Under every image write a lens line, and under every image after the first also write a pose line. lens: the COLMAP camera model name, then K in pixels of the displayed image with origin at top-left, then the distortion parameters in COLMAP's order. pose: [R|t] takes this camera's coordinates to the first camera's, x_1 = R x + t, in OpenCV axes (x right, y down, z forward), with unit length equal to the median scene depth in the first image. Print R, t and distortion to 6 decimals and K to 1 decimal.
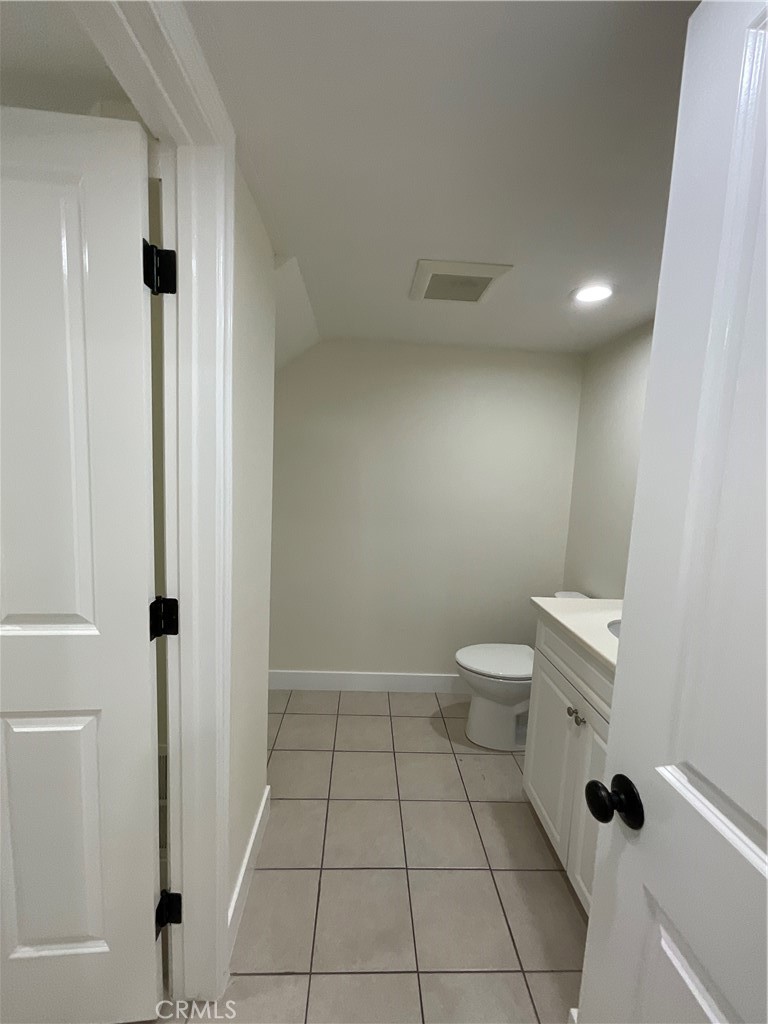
lens RADIAL K [[415.1, 0, 381.8], [0, 415.1, 513.7], [0, 0, 1]] dist [0.000106, 0.000693]
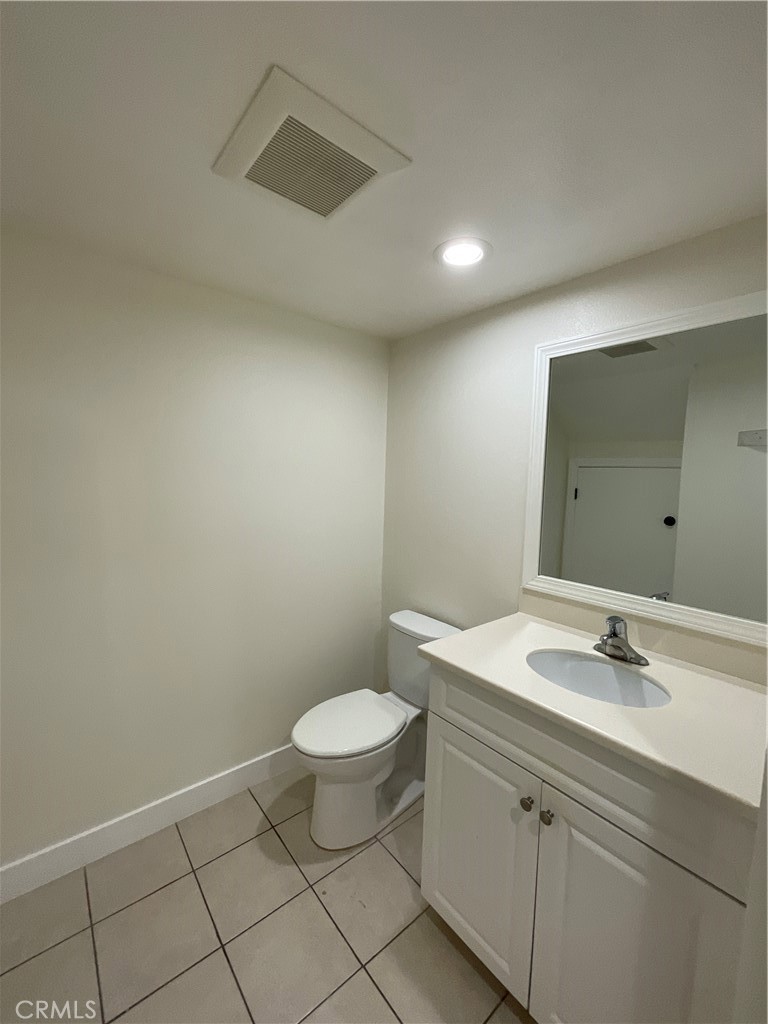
lens RADIAL K [[415.1, 0, 381.8], [0, 415.1, 513.7], [0, 0, 1]] dist [0.000106, 0.000693]
pose [[0.800096, -0.074740, 0.595197, -0.095281], [0.076491, 0.996820, 0.022350, -0.046133], [-0.594975, 0.027645, 0.803269, 0.348679]]
